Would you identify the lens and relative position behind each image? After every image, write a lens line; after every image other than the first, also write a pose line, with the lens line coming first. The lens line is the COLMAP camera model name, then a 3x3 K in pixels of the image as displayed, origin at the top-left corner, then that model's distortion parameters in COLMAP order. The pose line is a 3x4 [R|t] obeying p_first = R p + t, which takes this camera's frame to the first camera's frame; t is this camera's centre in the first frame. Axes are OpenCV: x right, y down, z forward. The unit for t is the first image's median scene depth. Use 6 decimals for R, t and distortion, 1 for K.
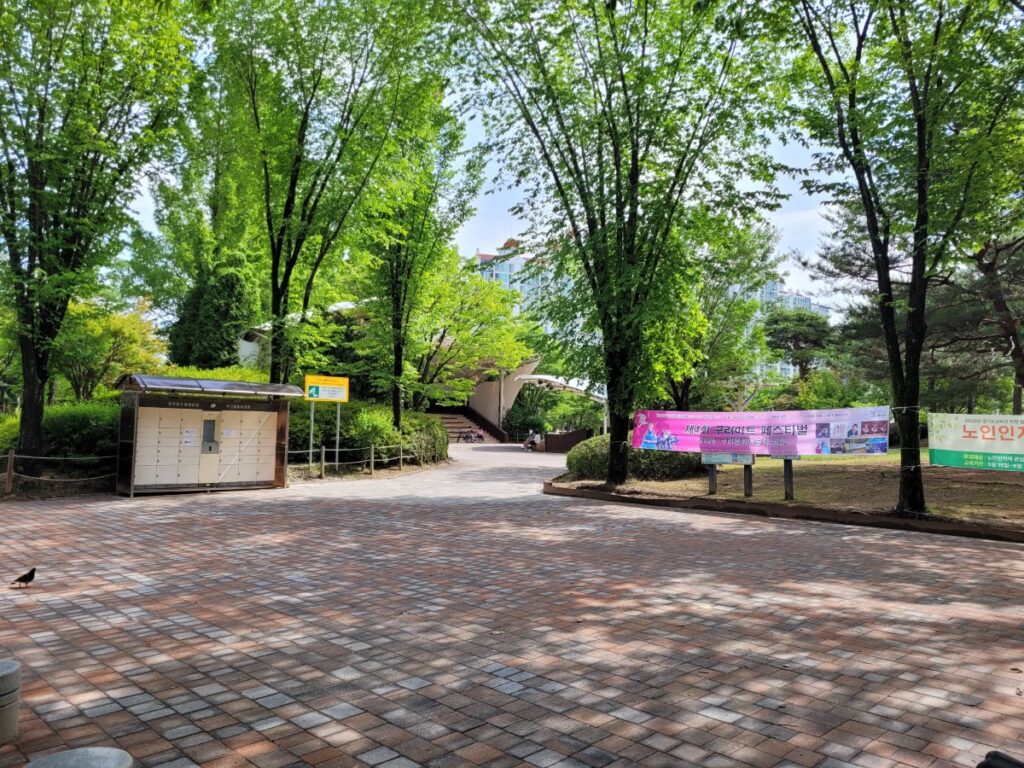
lens RADIAL K [[773.0, 0, 512.3], [0, 773.0, 384.0], [0, 0, 1]] dist [0.001362, 0.000032]
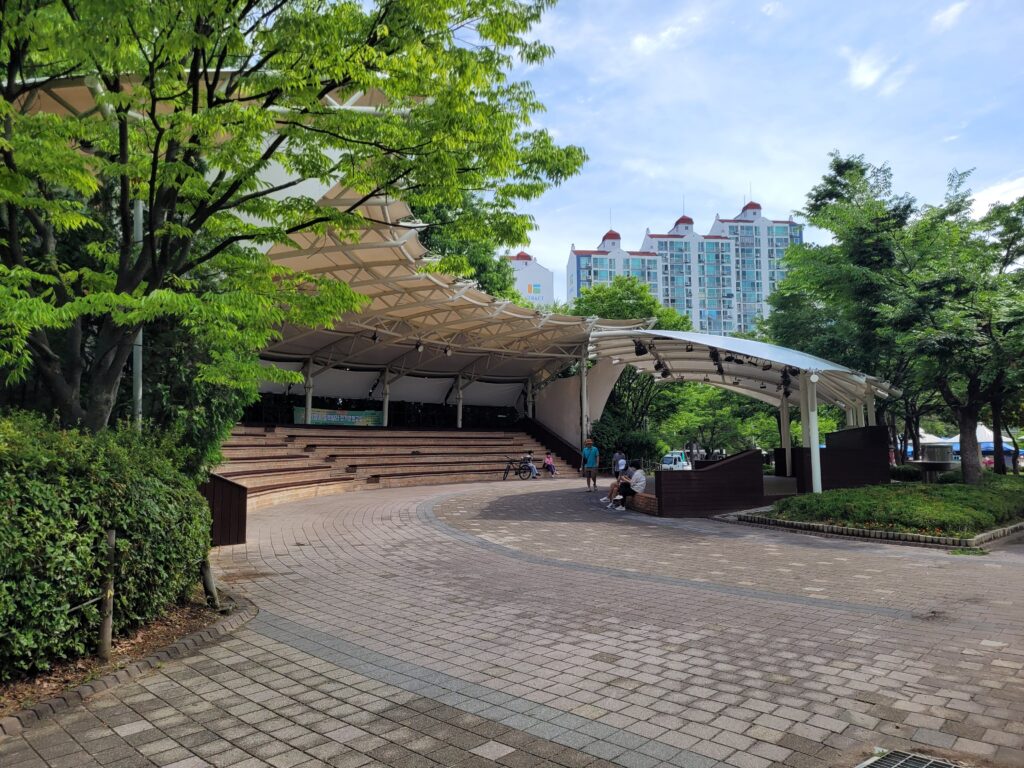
lens RADIAL K [[773.0, 0, 511.6], [0, 773.0, 383.8], [0, 0, 1]] dist [0.001362, 0.000032]
pose [[0.988916, -0.039272, -0.143189, 0.017812], [0.035265, 0.998915, -0.030419, 0.019742], [0.144228, 0.025033, 0.989228, 0.385630]]
